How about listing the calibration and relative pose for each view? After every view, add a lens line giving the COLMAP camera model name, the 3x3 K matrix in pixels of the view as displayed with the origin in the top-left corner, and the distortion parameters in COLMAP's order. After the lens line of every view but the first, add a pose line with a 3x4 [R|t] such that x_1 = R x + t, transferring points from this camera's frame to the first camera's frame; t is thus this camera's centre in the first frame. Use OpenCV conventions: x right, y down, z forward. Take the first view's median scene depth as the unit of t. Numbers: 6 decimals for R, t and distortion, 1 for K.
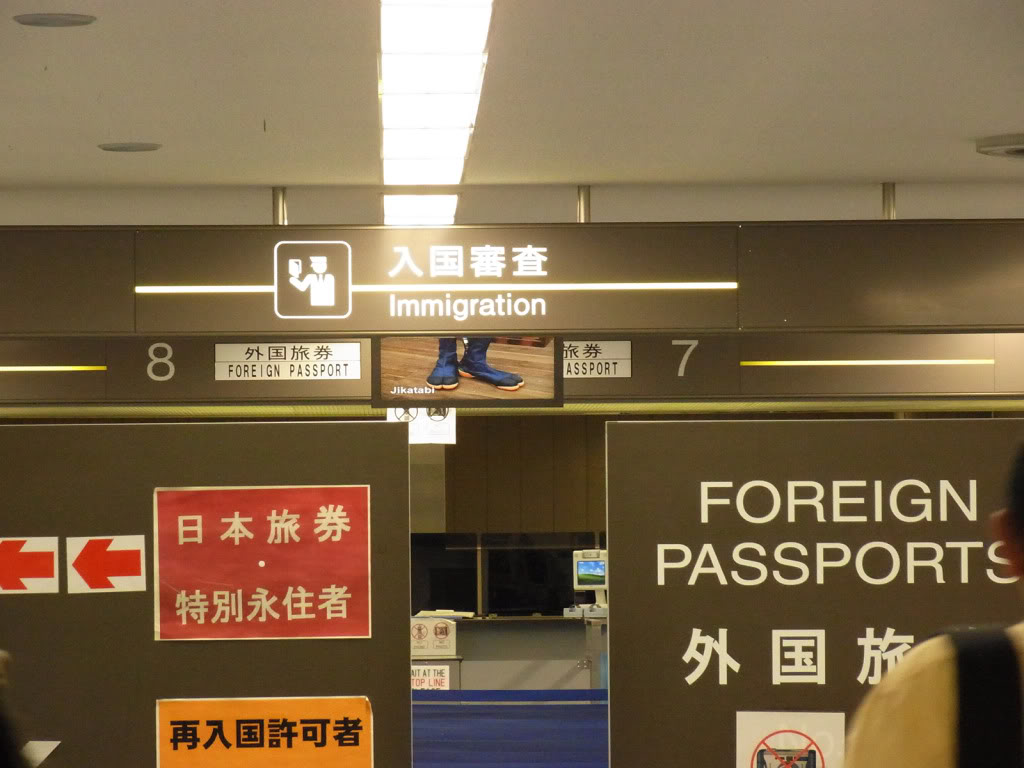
lens RADIAL K [[4874.5, 0, 512.0], [0, 4874.5, 384.0], [0, 0, 1]] dist [0.102110, 2.208676]
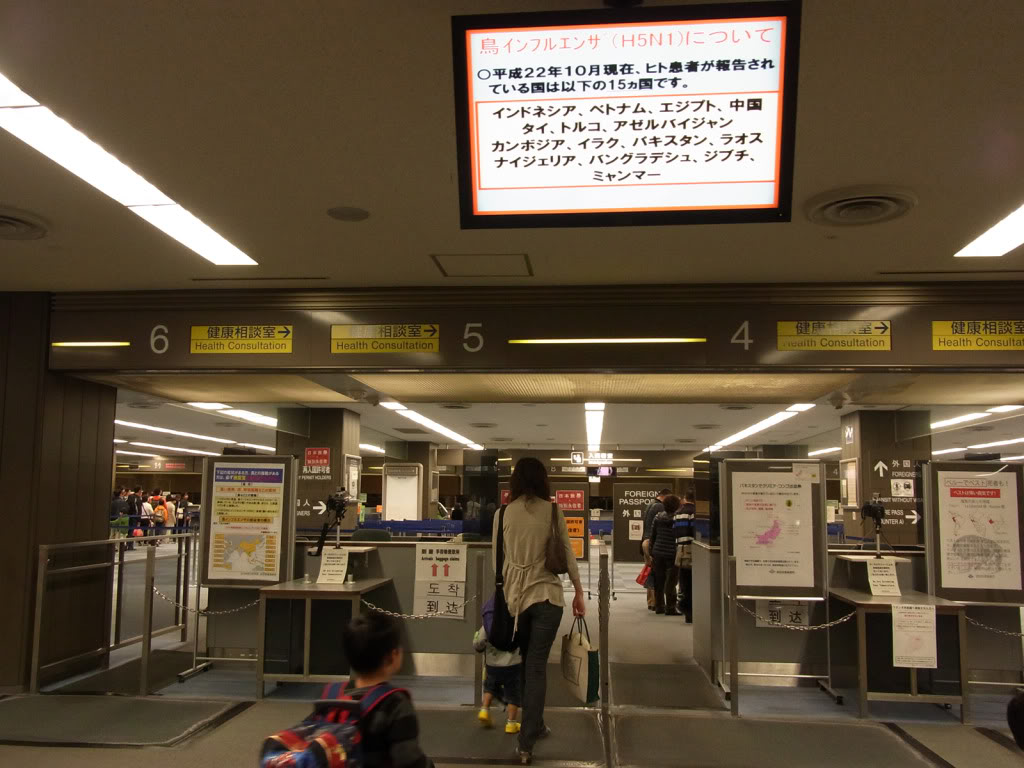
lens RADIAL K [[942.2, 0, 512.0], [0, 942.2, 384.0], [0, 0, 1]] dist [-0.115480, -0.005678]
pose [[0.993712, 0.007040, -0.111746, 0.014111], [-0.016740, 0.996145, -0.086107, -0.010721], [0.110709, 0.087436, 0.989999, -0.308768]]
